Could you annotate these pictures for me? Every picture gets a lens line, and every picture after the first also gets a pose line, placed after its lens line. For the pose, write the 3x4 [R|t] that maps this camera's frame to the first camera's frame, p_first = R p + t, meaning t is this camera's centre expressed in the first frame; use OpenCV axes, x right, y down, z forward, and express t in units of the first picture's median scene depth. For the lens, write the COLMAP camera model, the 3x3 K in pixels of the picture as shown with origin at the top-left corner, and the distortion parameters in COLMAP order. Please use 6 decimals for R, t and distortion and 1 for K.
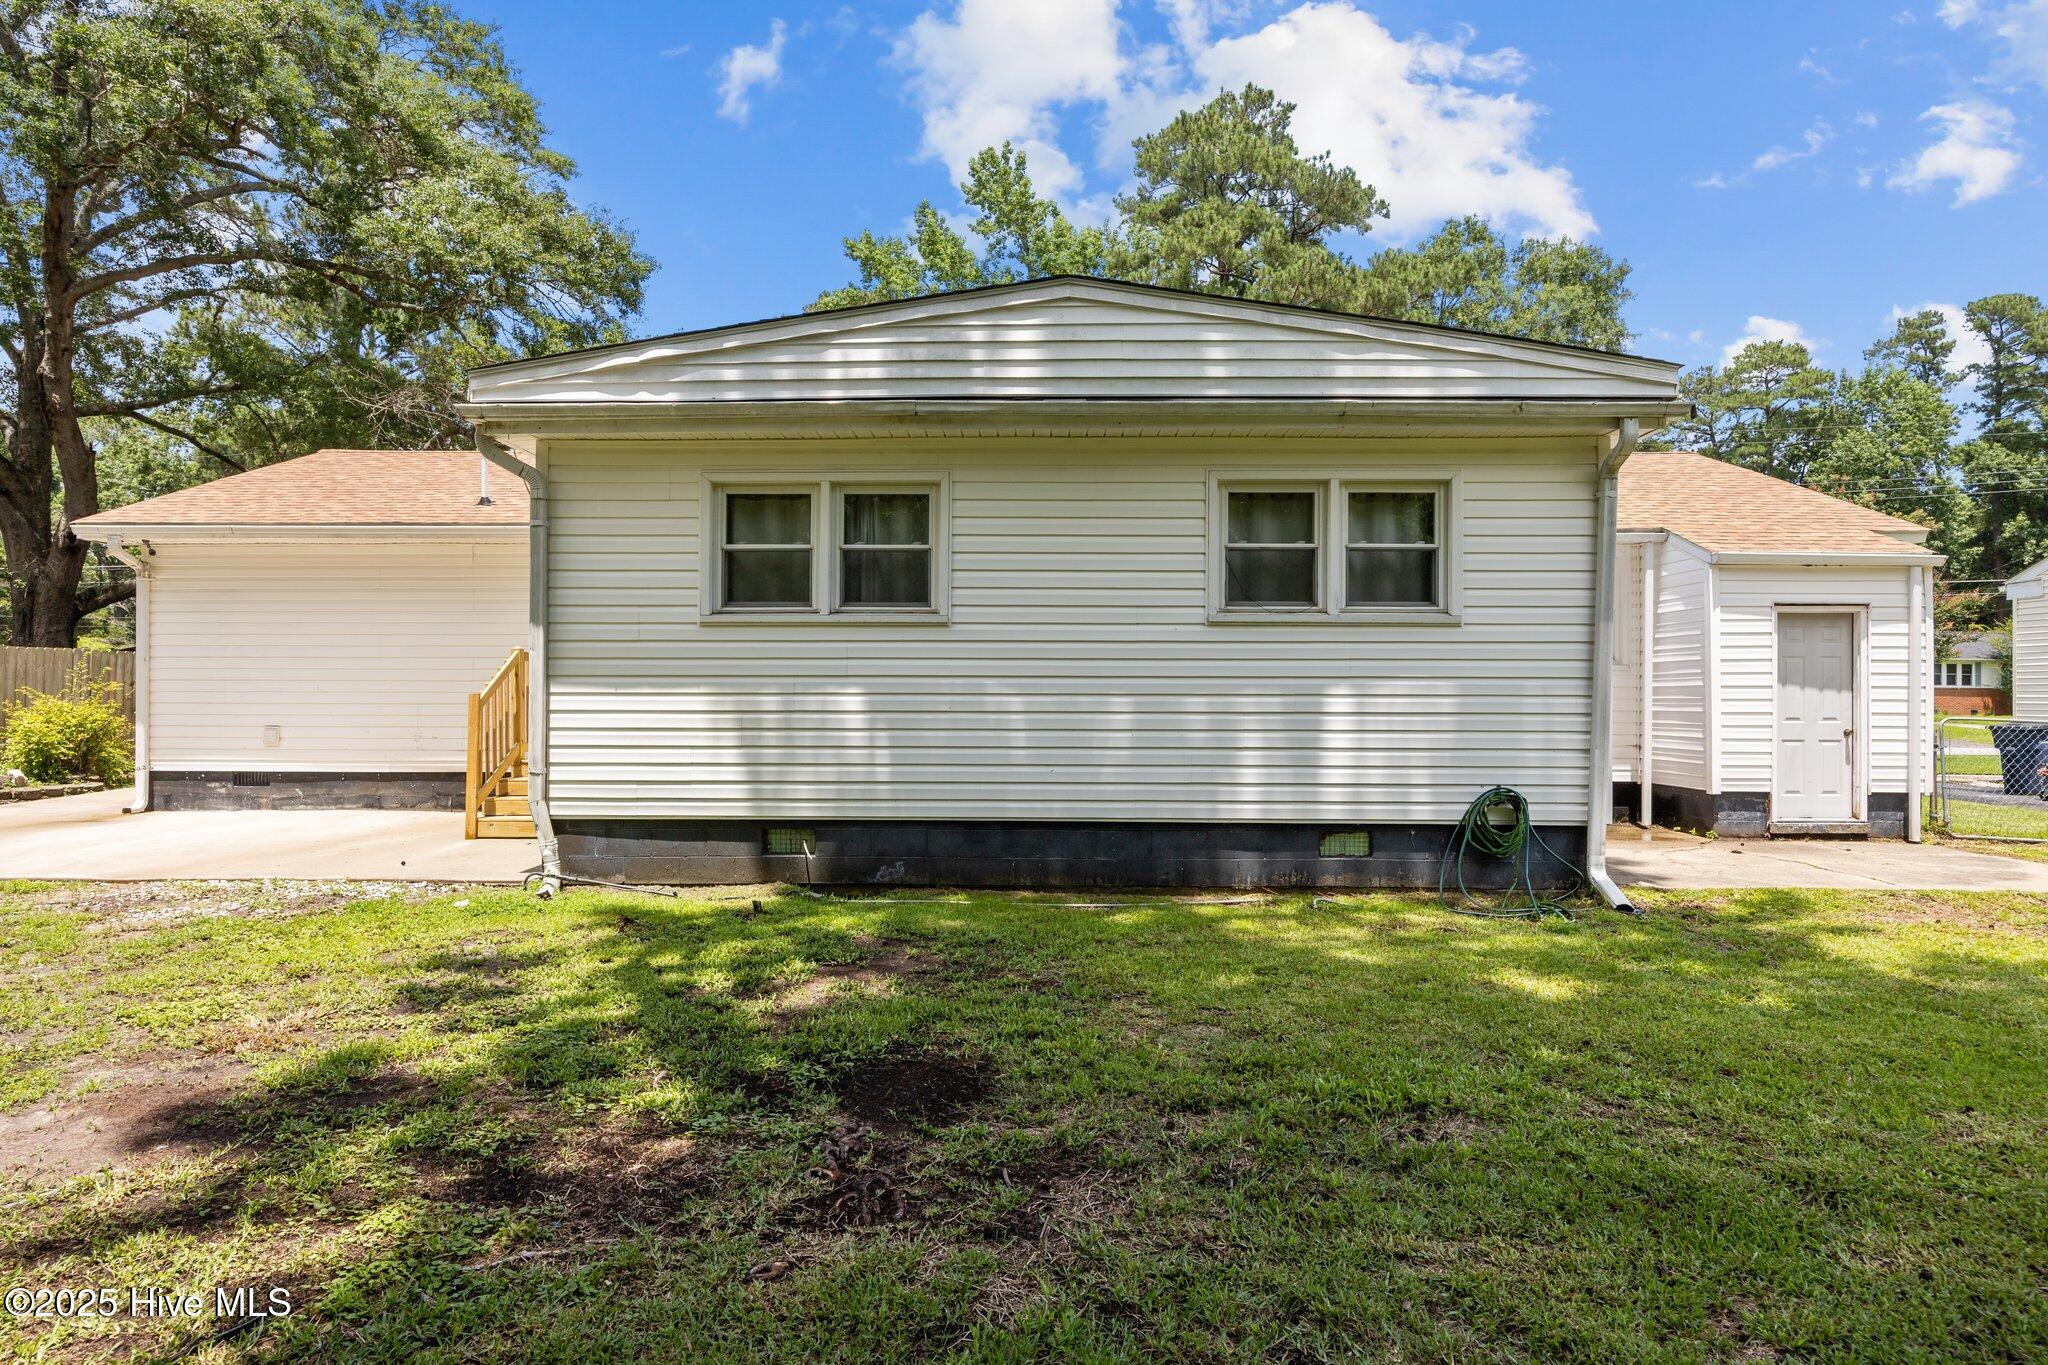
lens RADIAL K [[1140.7, 0, 1024.0], [0, 1140.7, 682.5], [0, 0, 1]] dist [-0.001690, 0.000201]
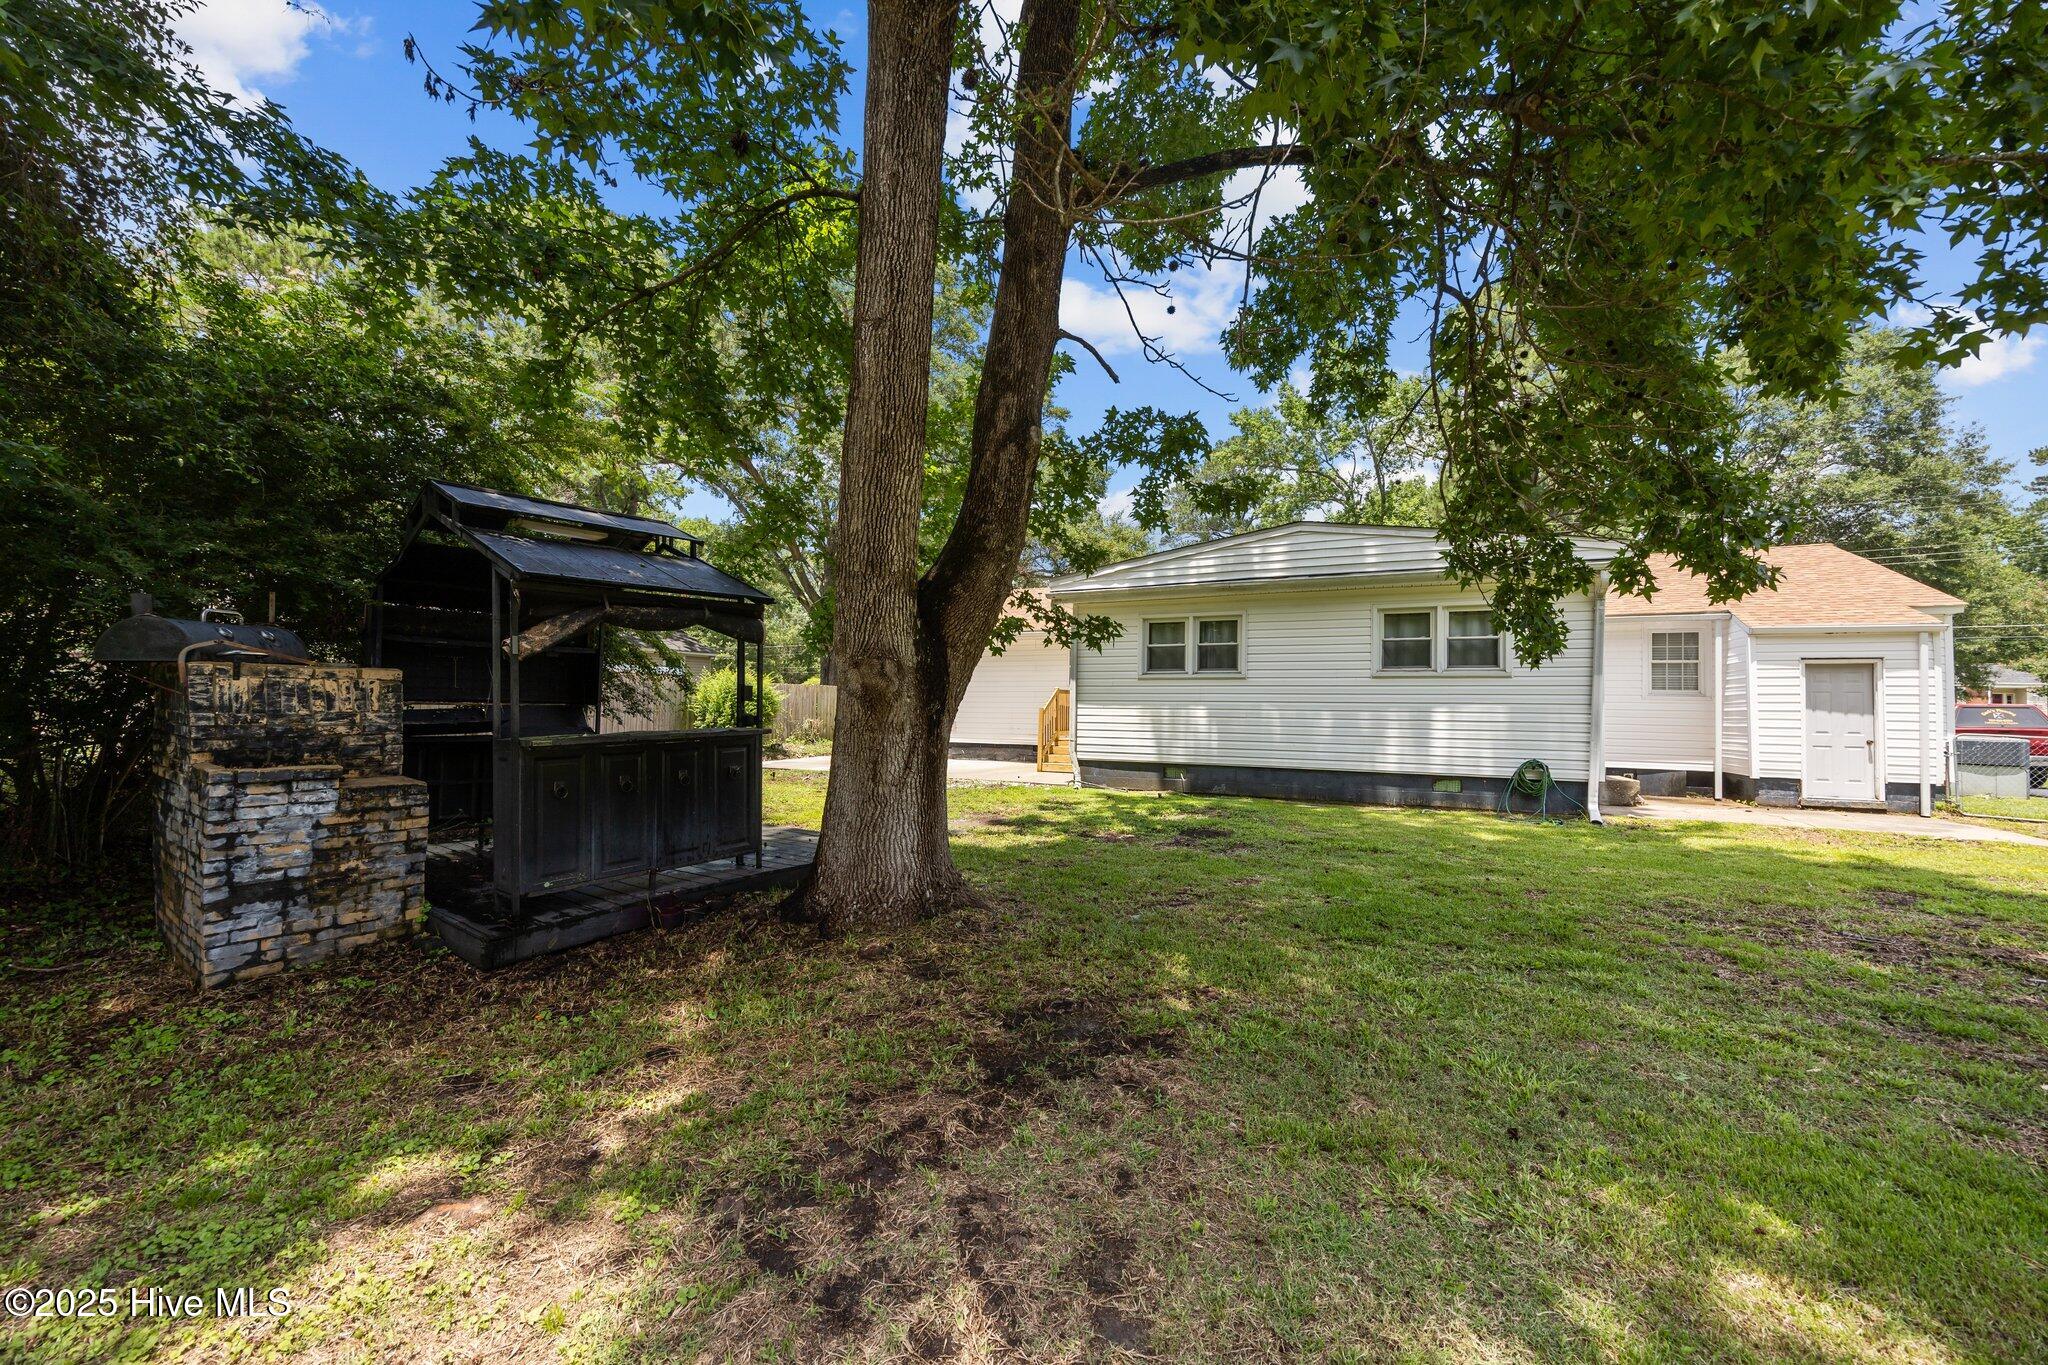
lens RADIAL K [[773.2, 0, 1024.0], [0, 773.2, 682.5], [0, 0, 1]] dist [-0.013037, 0.000132]
pose [[0.912614, -0.004592, -0.408797, 0.155100], [-0.007736, 0.999564, -0.028499, 0.003112], [0.408750, 0.029171, 0.912180, -0.549487]]
